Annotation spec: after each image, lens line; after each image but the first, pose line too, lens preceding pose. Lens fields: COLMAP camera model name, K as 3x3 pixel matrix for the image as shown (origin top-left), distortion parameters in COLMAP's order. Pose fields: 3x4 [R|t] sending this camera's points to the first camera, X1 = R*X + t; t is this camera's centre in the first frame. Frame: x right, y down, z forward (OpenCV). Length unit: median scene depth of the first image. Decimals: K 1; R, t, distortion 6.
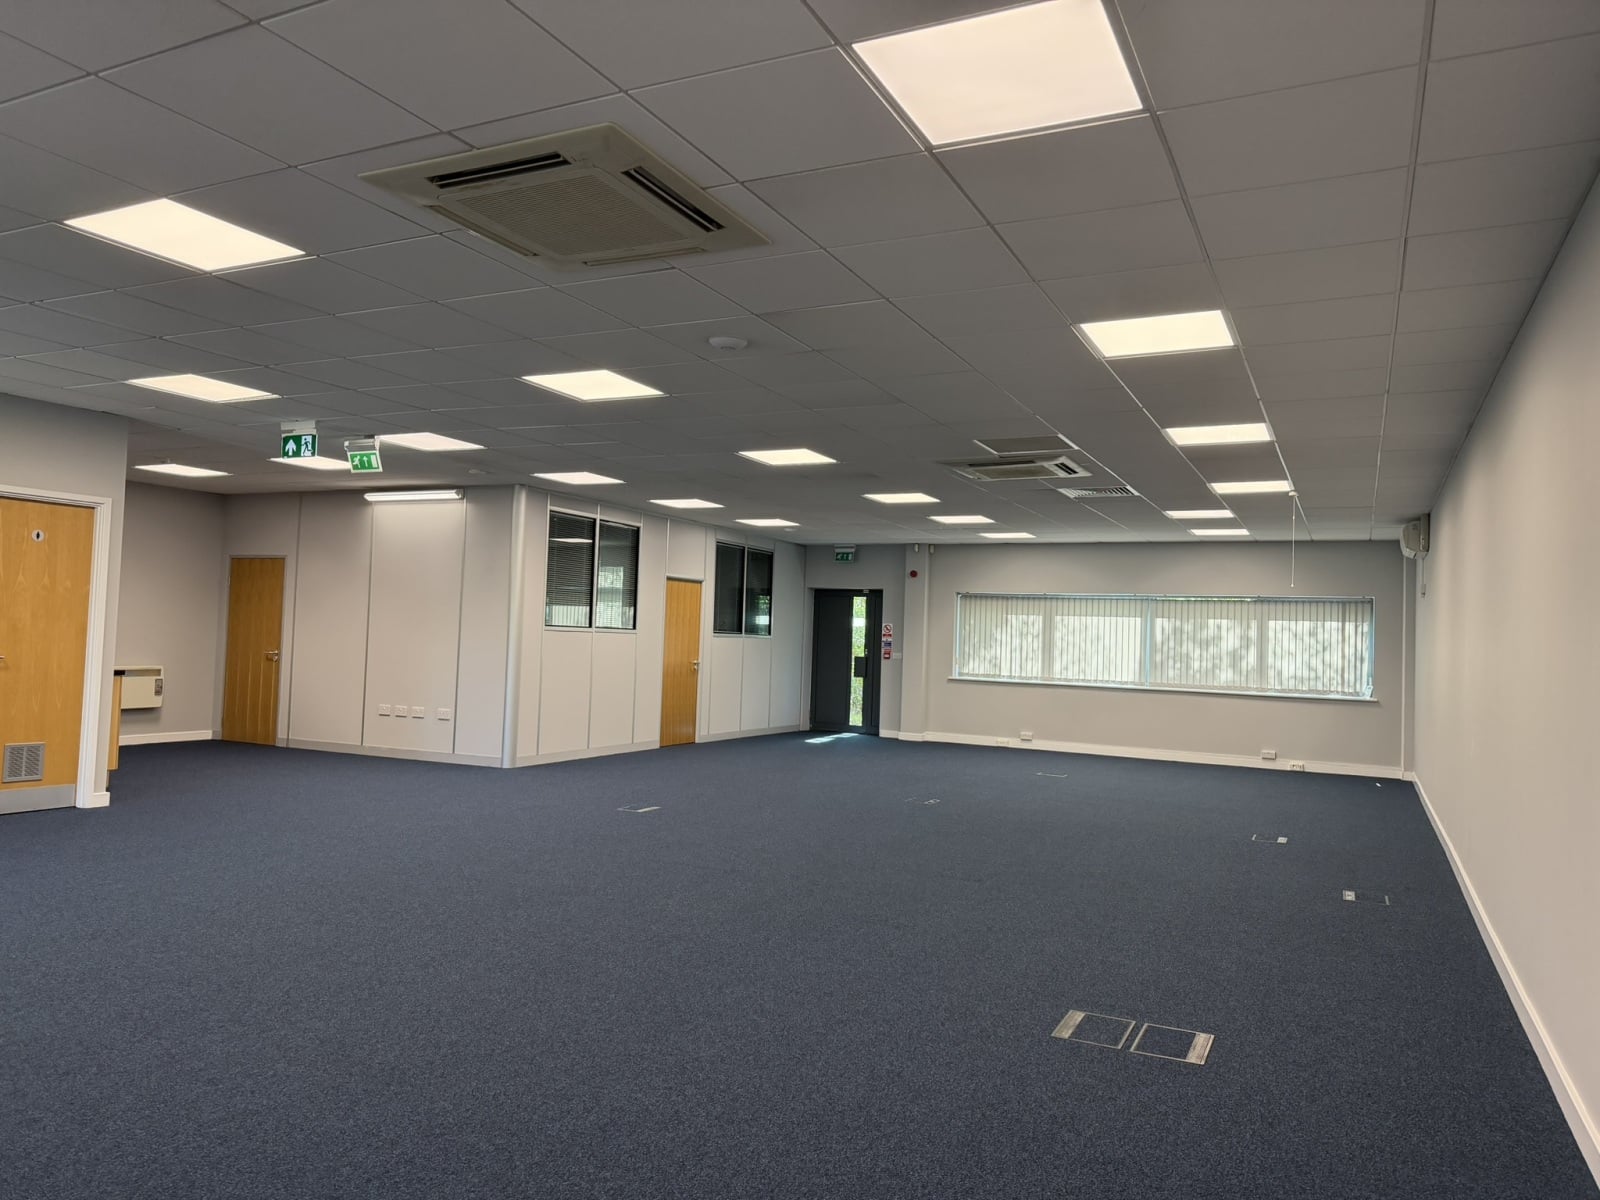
lens RADIAL K [[1131.0, 0, 799.1], [0, 1131.0, 594.4], [0, 0, 1]] dist [0.053816, -0.052418]
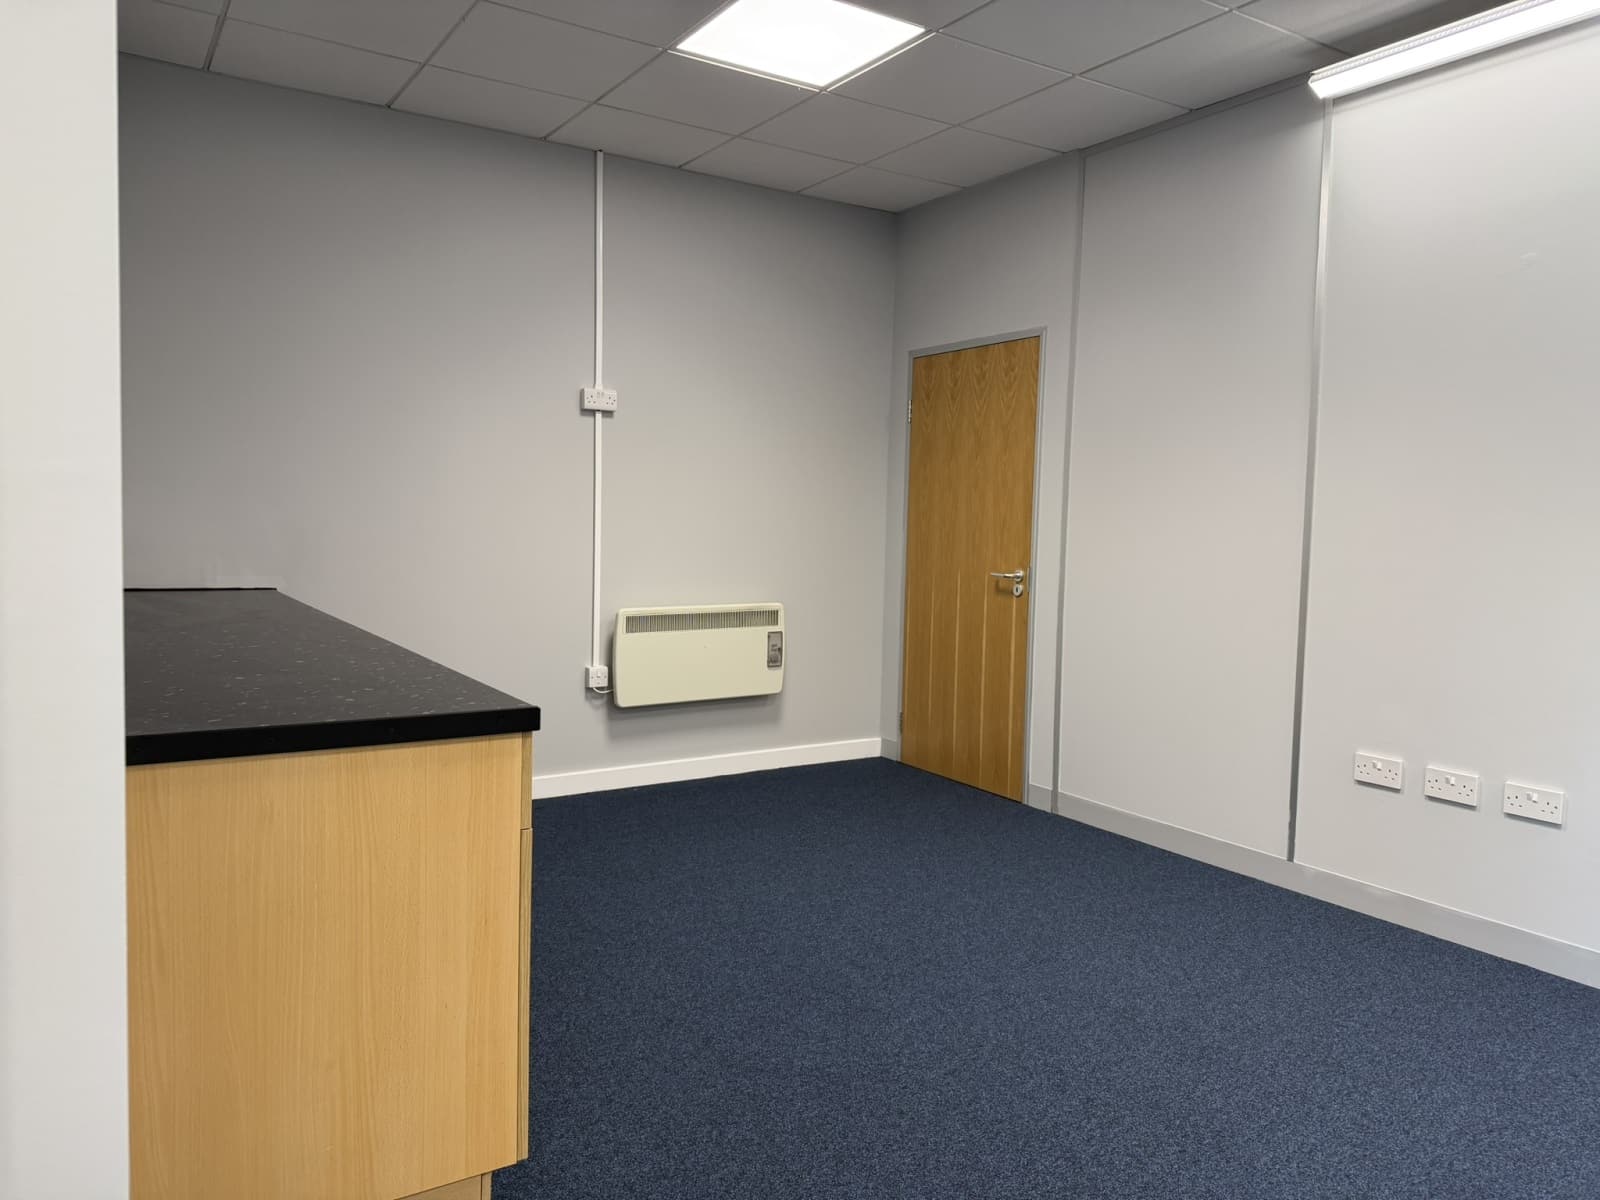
lens RADIAL K [[1131.0, 0, 756.2], [0, 1131.0, 602.4], [0, 0, 1]] dist [0.053816, -0.052418]
pose [[0.843746, 0.024686, -0.536175, -0.272721], [0.029885, 0.995232, 0.092849, 0.017358], [0.535910, -0.094365, 0.838985, 0.519392]]
